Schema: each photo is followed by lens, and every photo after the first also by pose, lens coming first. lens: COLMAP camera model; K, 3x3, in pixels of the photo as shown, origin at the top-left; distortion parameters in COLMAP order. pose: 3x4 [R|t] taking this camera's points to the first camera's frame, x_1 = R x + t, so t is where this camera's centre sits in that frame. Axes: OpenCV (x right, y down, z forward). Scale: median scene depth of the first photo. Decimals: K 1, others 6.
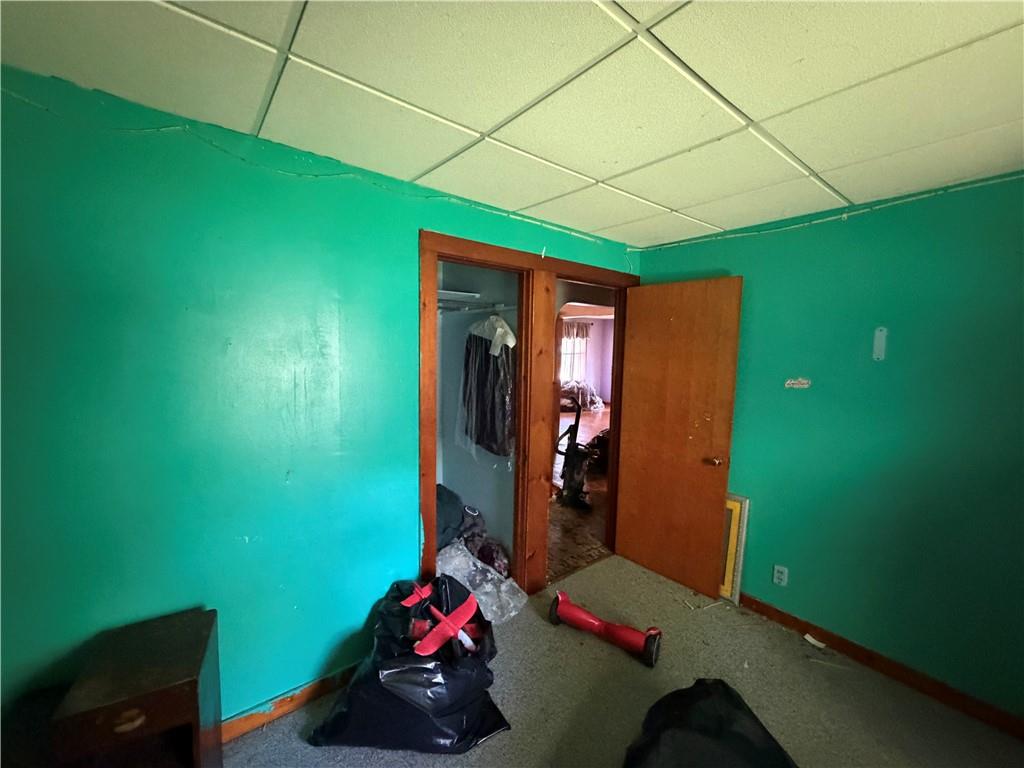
lens RADIAL K [[406.2, 0, 513.5], [0, 406.2, 383.5], [0, 0, 1]] dist [-0.000346, -0.000063]
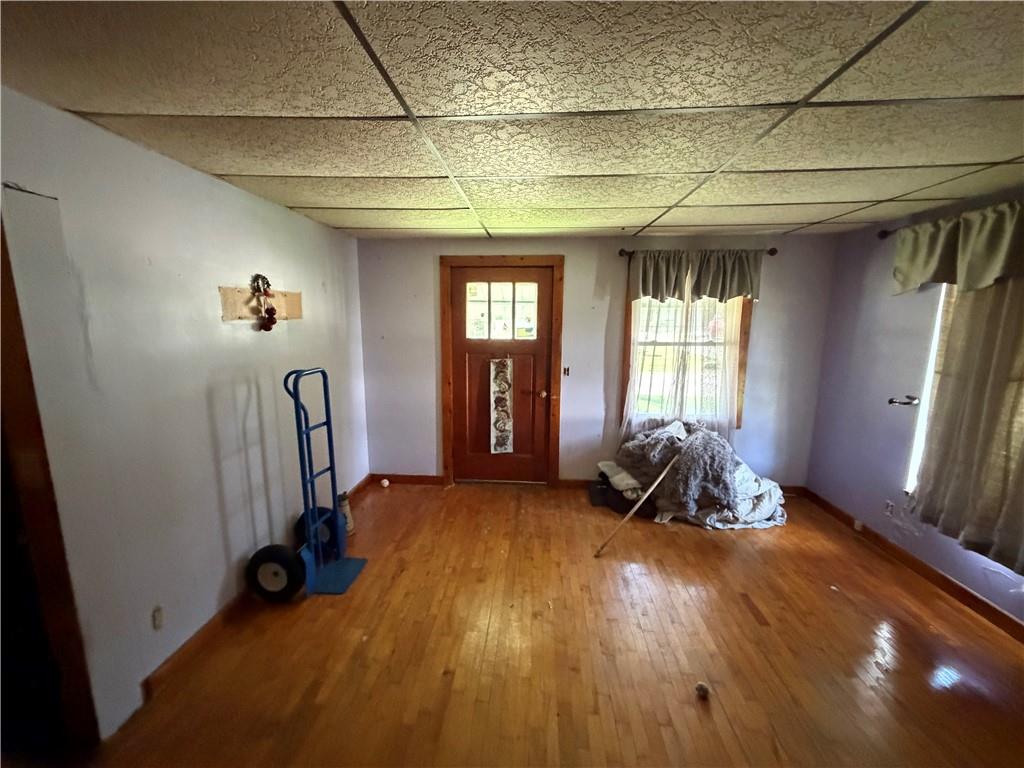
lens RADIAL K [[406.2, 0, 508.3], [0, 406.2, 384.4], [0, 0, 1]] dist [-0.000346, -0.000063]
pose [[0.738157, 0.091978, -0.668330, 0.273634], [-0.053520, 0.995524, 0.077896, -0.059099], [0.672503, -0.021731, 0.739775, 0.650248]]
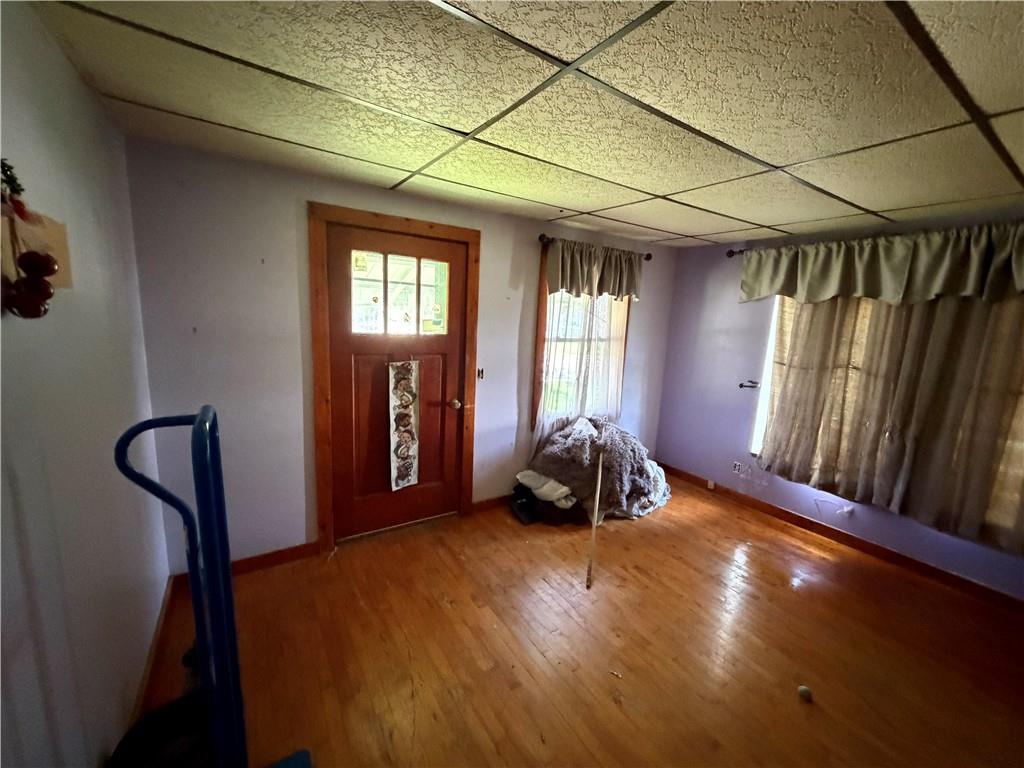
lens RADIAL K [[406.2, 0, 506.3], [0, 406.2, 385.7], [0, 0, 1]] dist [-0.000346, -0.000063]
pose [[0.994734, 0.041248, -0.093820, 0.113954], [-0.034258, 0.996600, 0.074933, -0.059548], [0.096592, -0.071324, 0.992765, 0.656747]]
